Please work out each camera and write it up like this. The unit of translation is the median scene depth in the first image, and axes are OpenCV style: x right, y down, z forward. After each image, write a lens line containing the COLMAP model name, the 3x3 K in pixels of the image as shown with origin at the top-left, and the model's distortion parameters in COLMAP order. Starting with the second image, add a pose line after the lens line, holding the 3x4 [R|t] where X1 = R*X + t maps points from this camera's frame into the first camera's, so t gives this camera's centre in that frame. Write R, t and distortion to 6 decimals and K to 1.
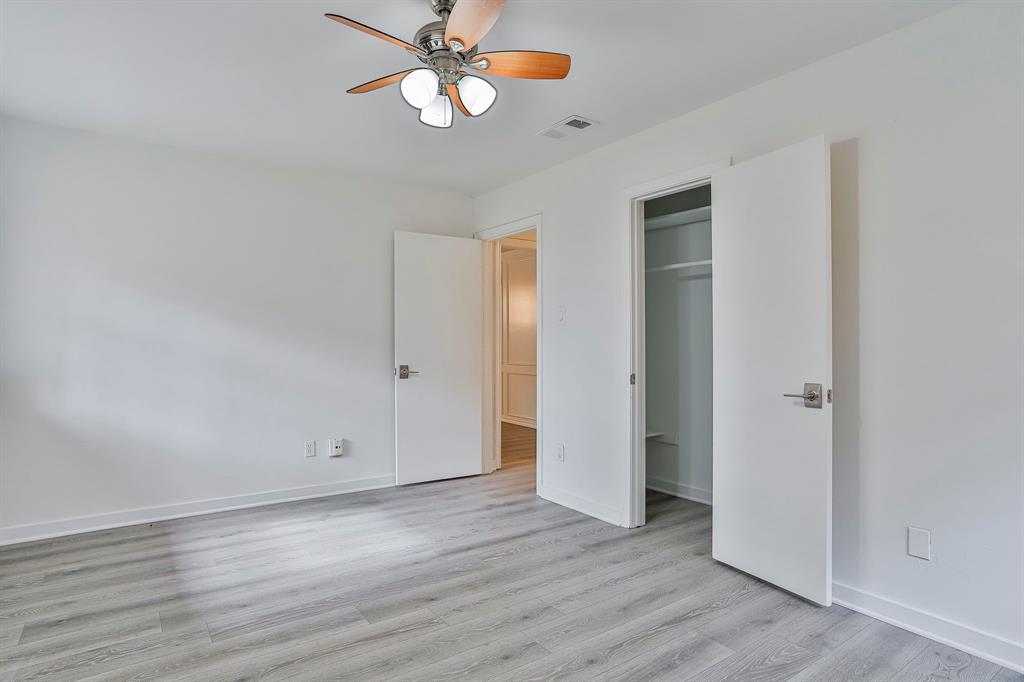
lens RADIAL K [[526.7, 0, 512.0], [0, 526.7, 341.0], [0, 0, 1]] dist [-0.058937, 0.034215]
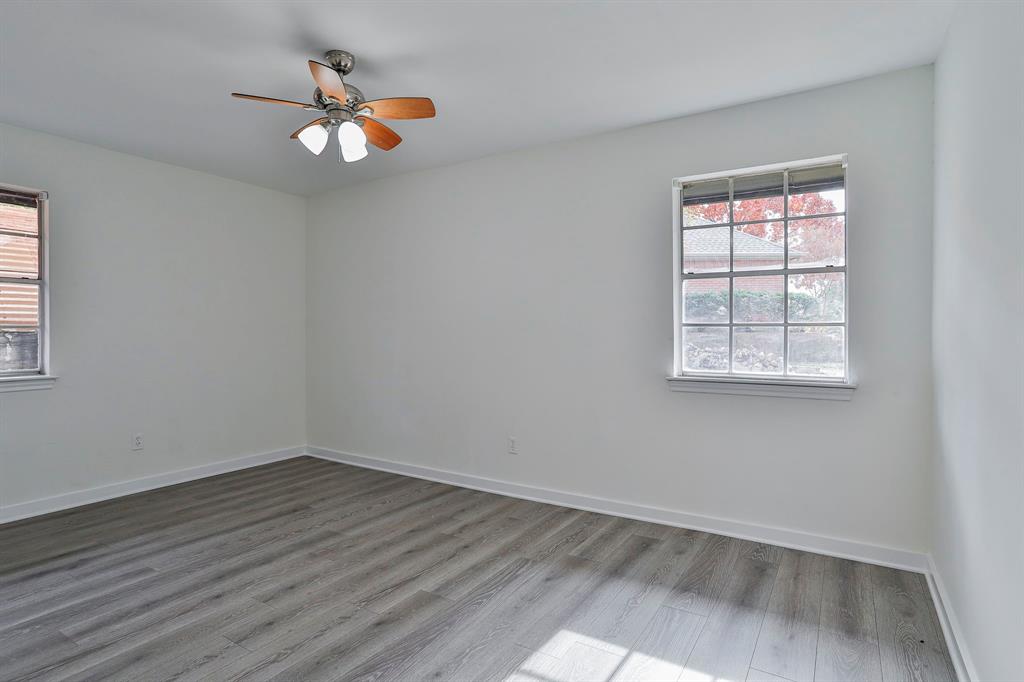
lens RADIAL K [[538.4, 0, 515.5], [0, 538.4, 341.4], [0, 0, 1]] dist [-0.060772, 0.037709]
pose [[-0.927778, 0.004701, -0.373104, -0.034338], [0.000313, 0.999930, 0.011820, -0.007123], [0.373133, 0.010849, -0.927714, 2.077930]]
